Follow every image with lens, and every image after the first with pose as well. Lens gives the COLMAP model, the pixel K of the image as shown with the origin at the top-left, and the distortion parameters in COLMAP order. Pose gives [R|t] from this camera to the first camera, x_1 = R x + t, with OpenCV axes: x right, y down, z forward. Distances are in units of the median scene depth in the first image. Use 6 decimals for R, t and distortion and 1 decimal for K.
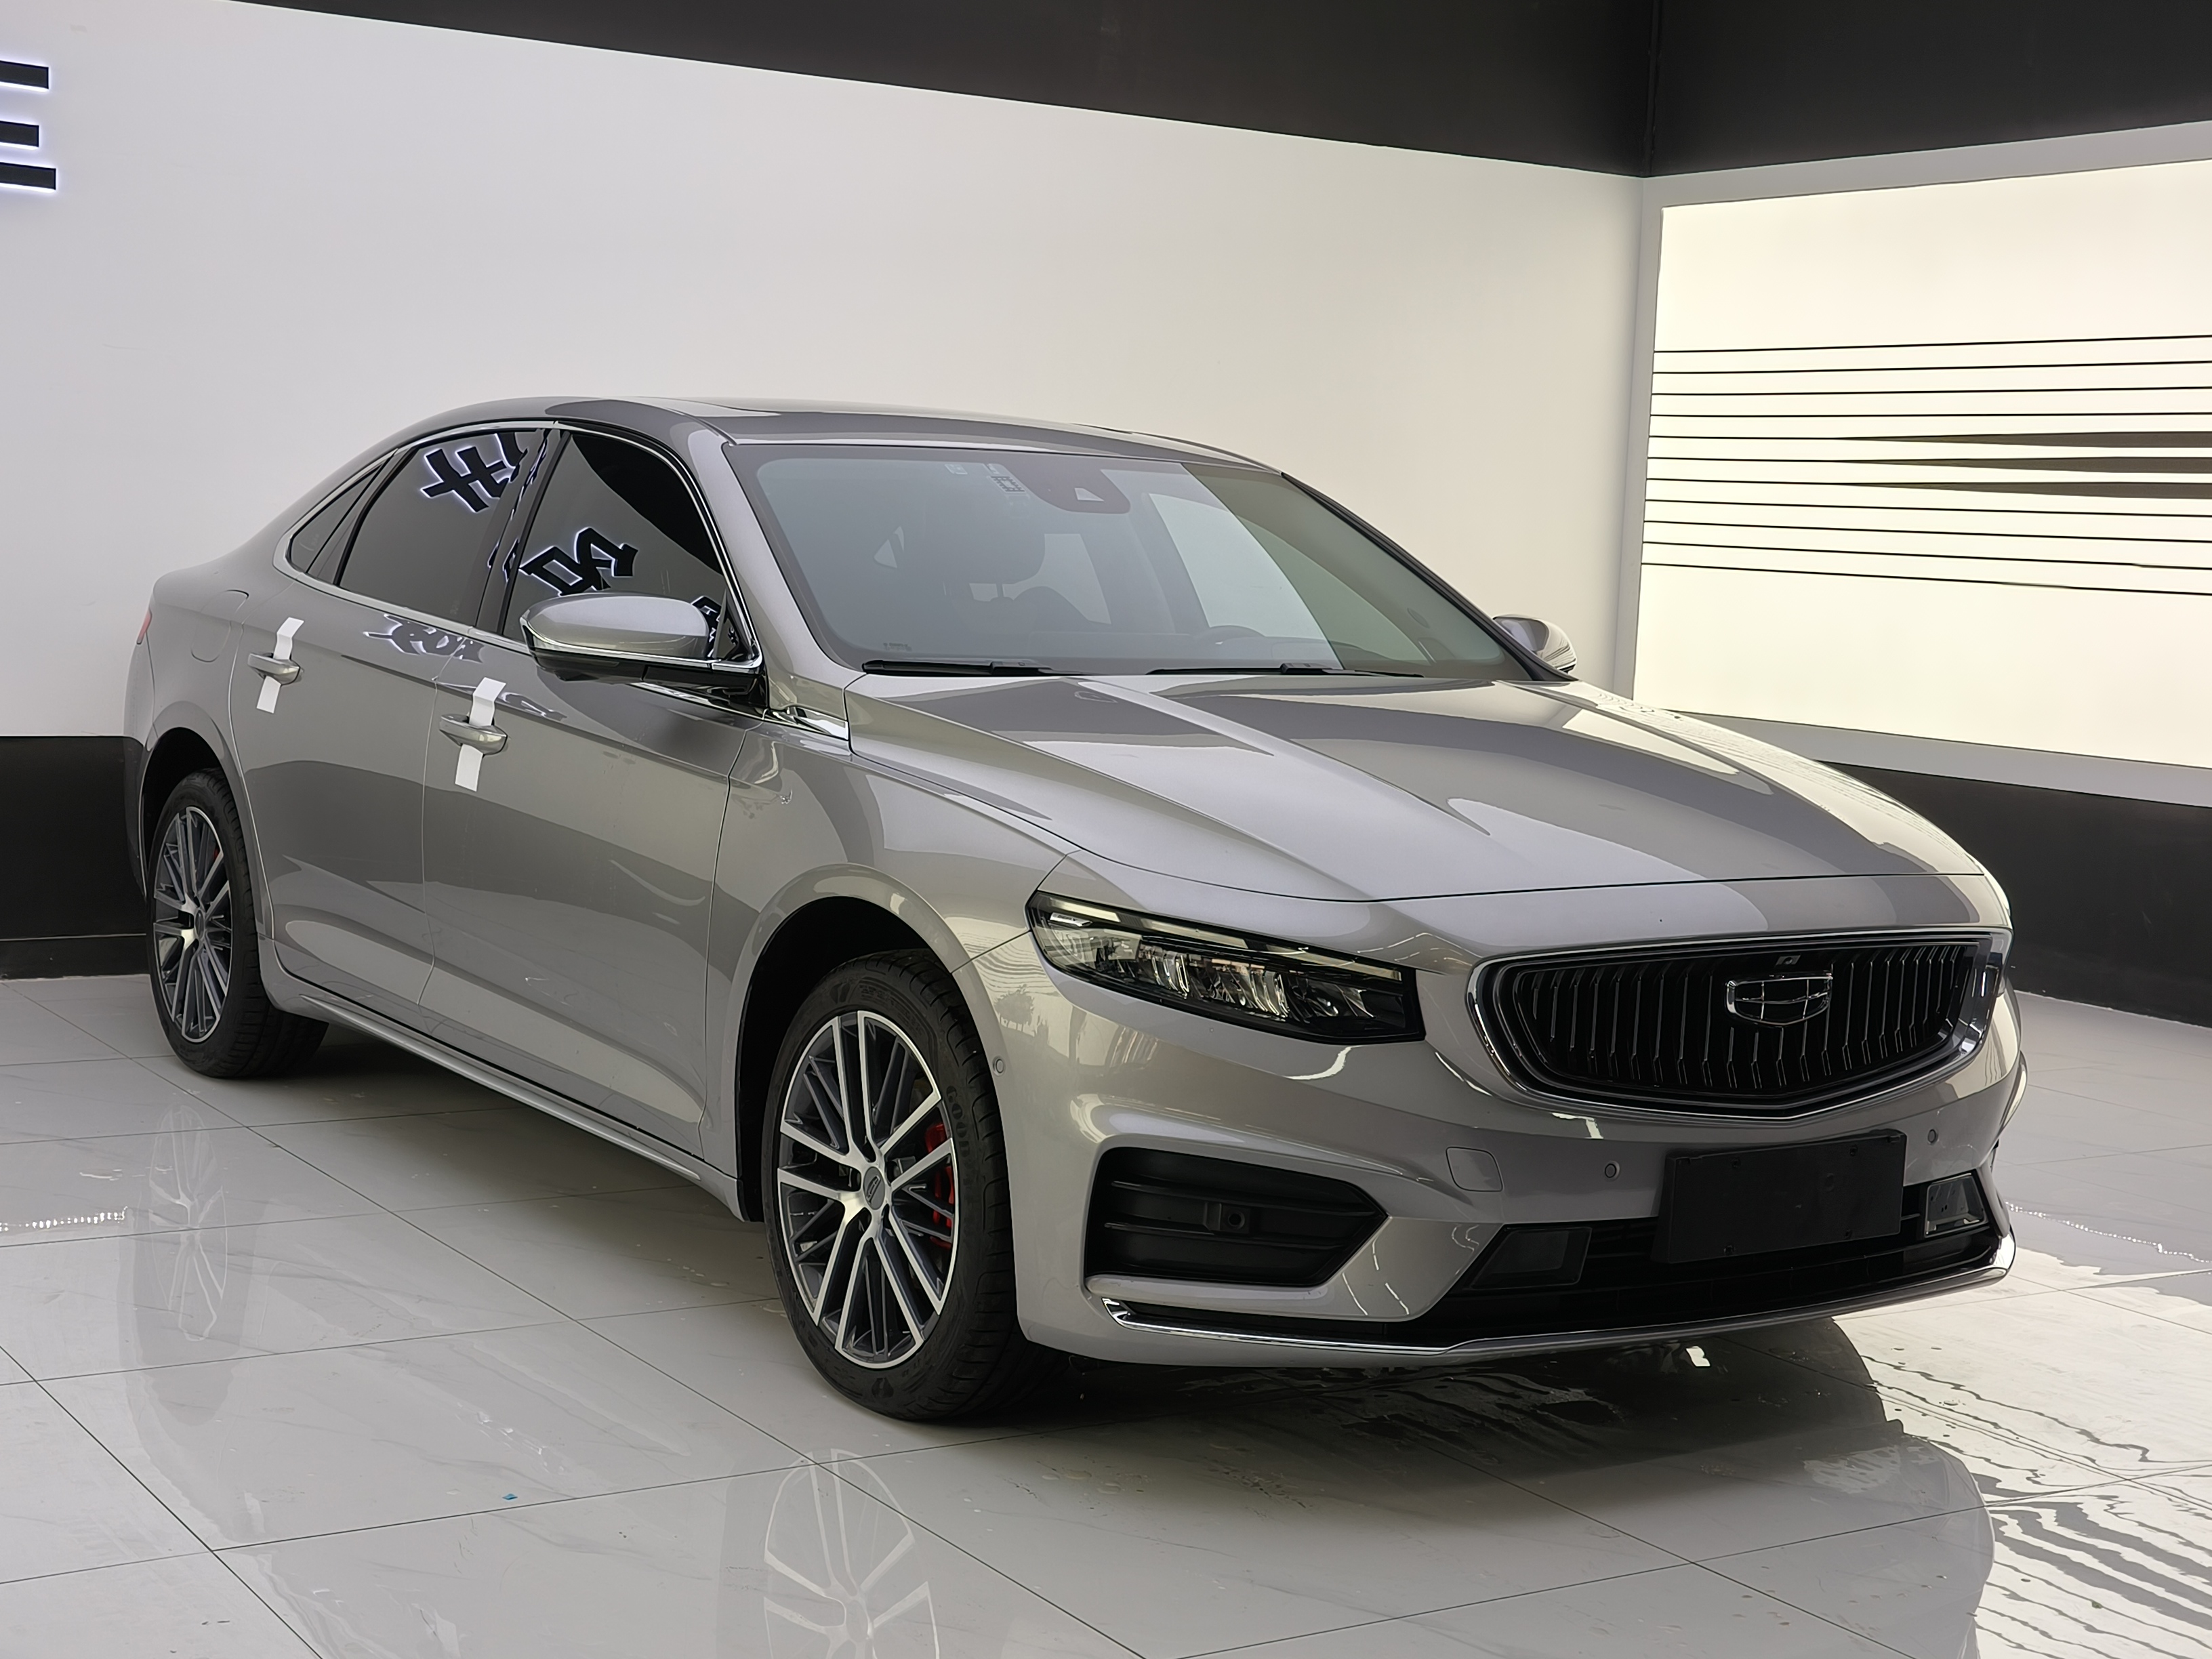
lens RADIAL K [[3250.2, 0, 1106.0], [0, 3250.2, 829.5], [0, 0, 1]] dist [0.002443, 0.037117]
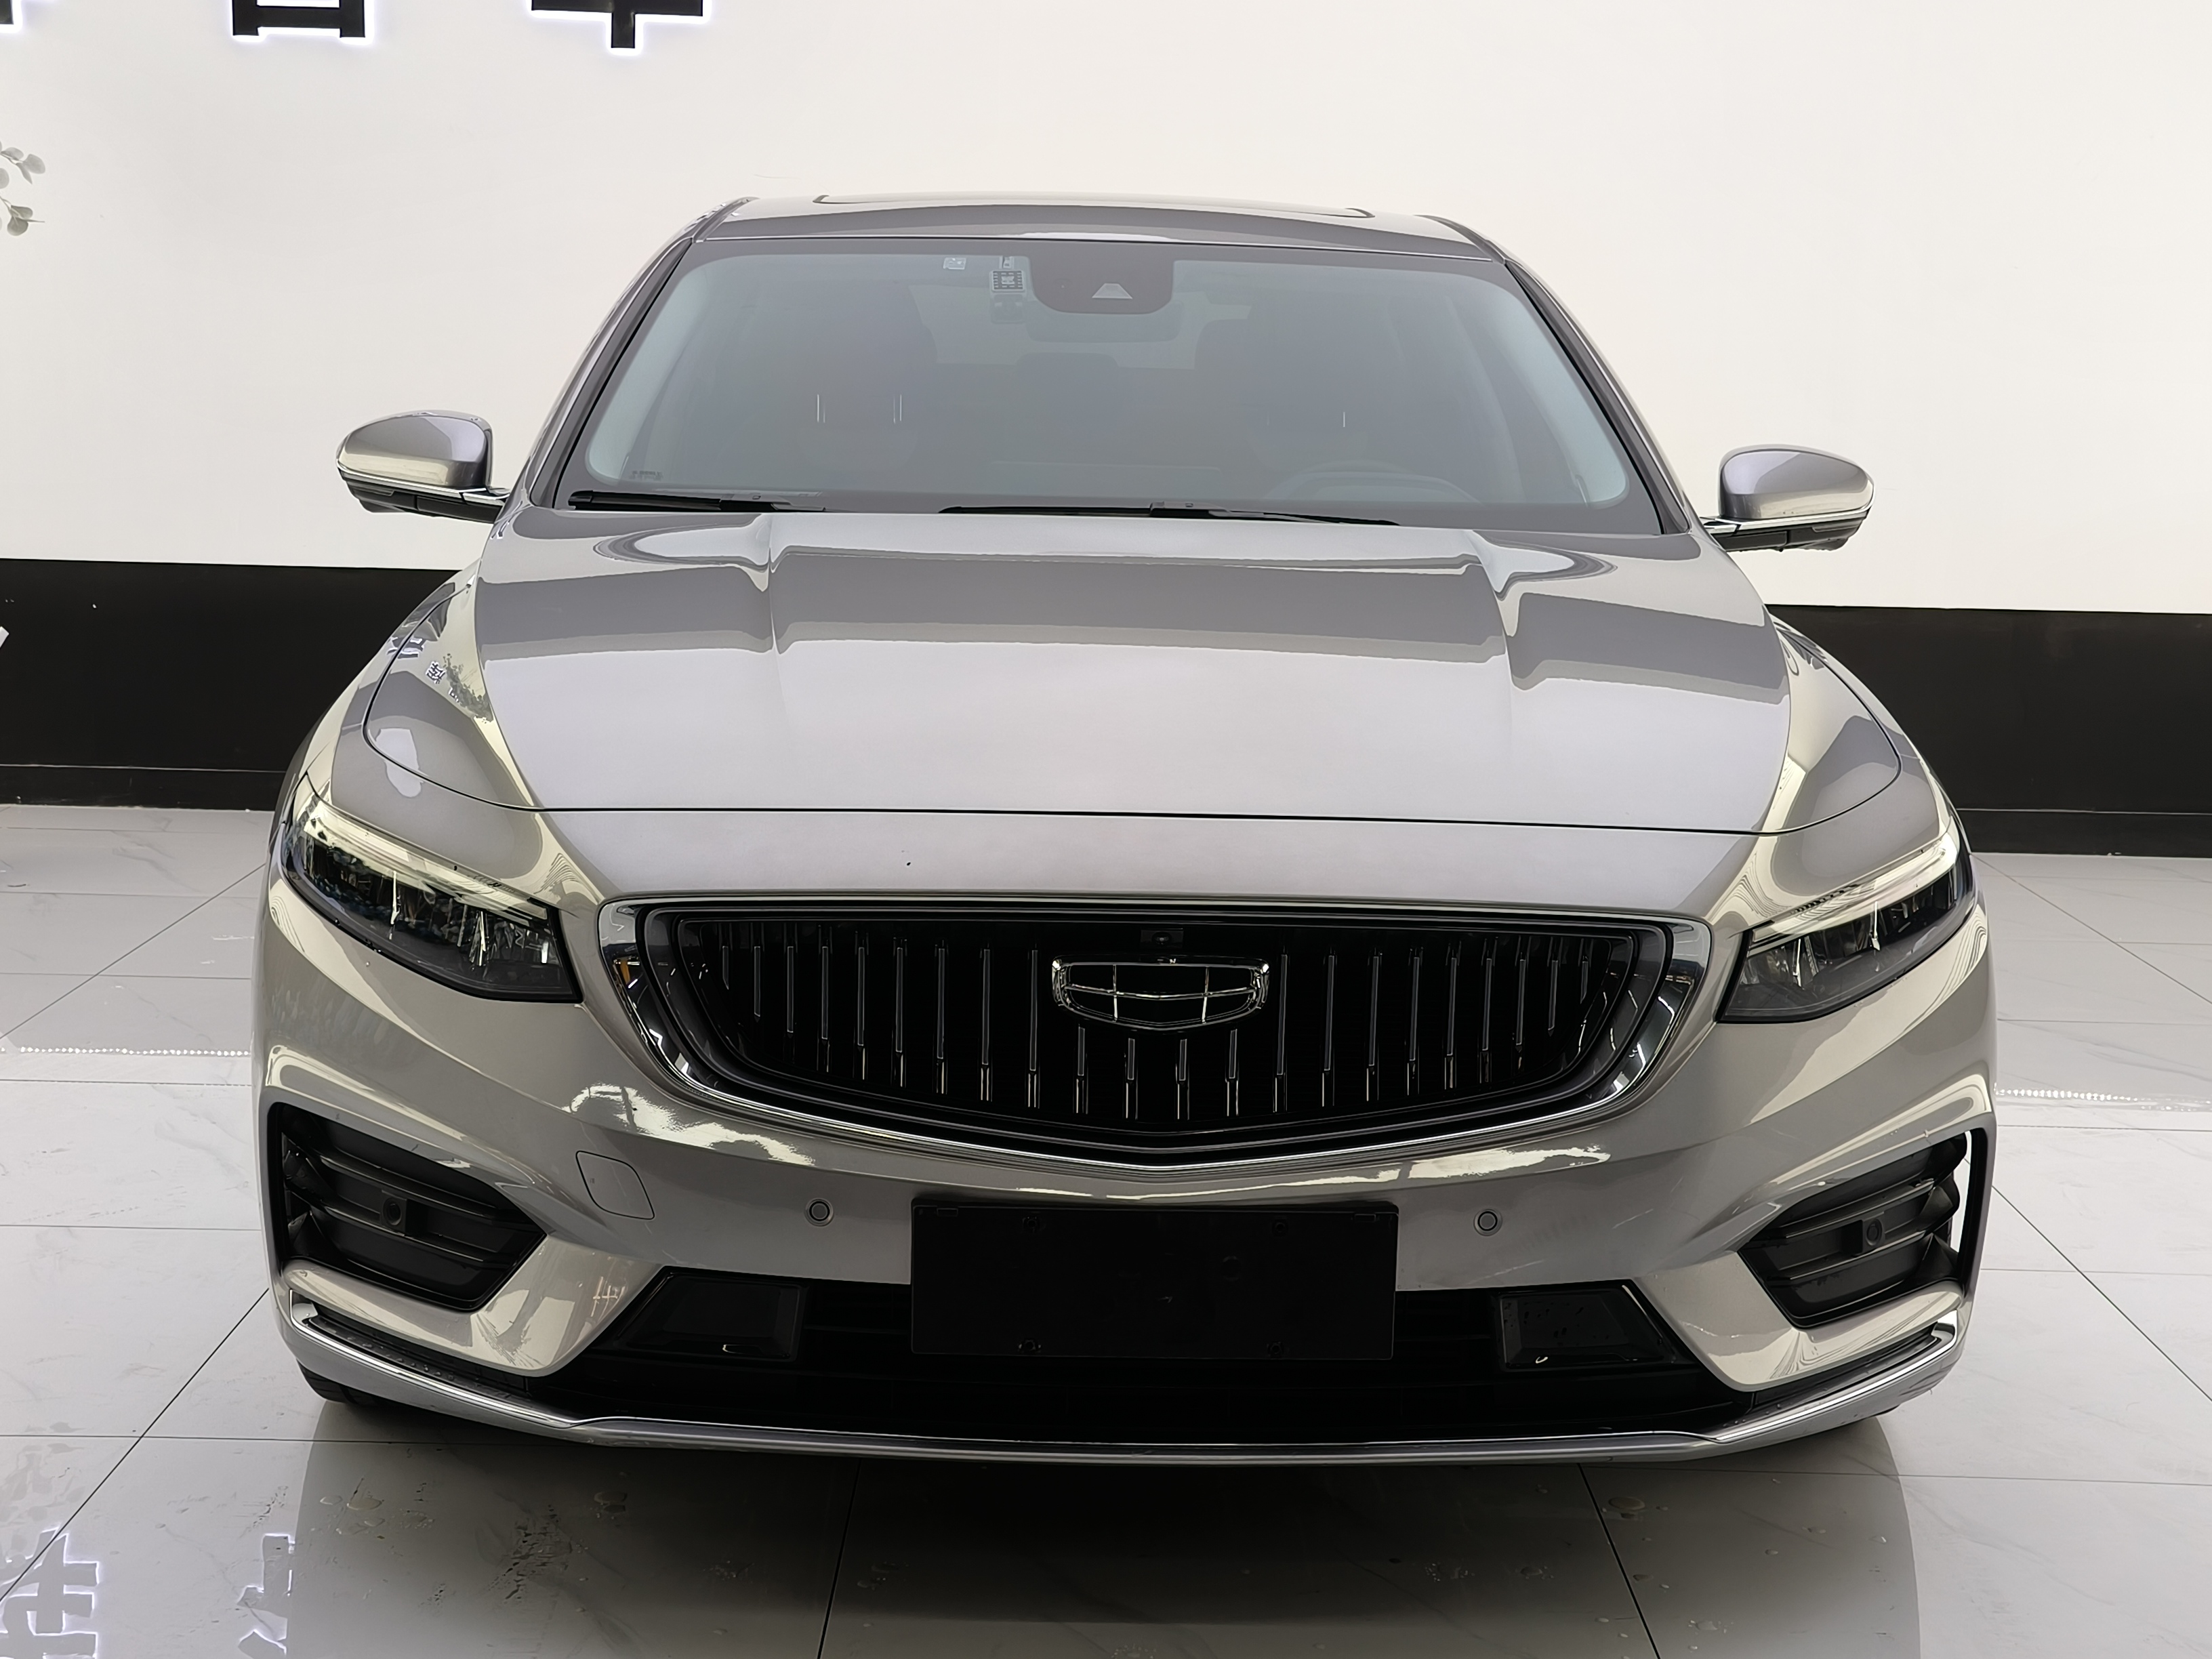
lens RADIAL K [[3250.2, 0, 1106.0], [0, 3250.2, 829.5], [0, 0, 1]] dist [0.002443, 0.037117]
pose [[0.846408, 0.061839, -0.528932, 0.560578], [-0.040667, 0.997840, 0.051584, -0.016183], [0.530980, -0.022151, 0.847095, 0.423922]]
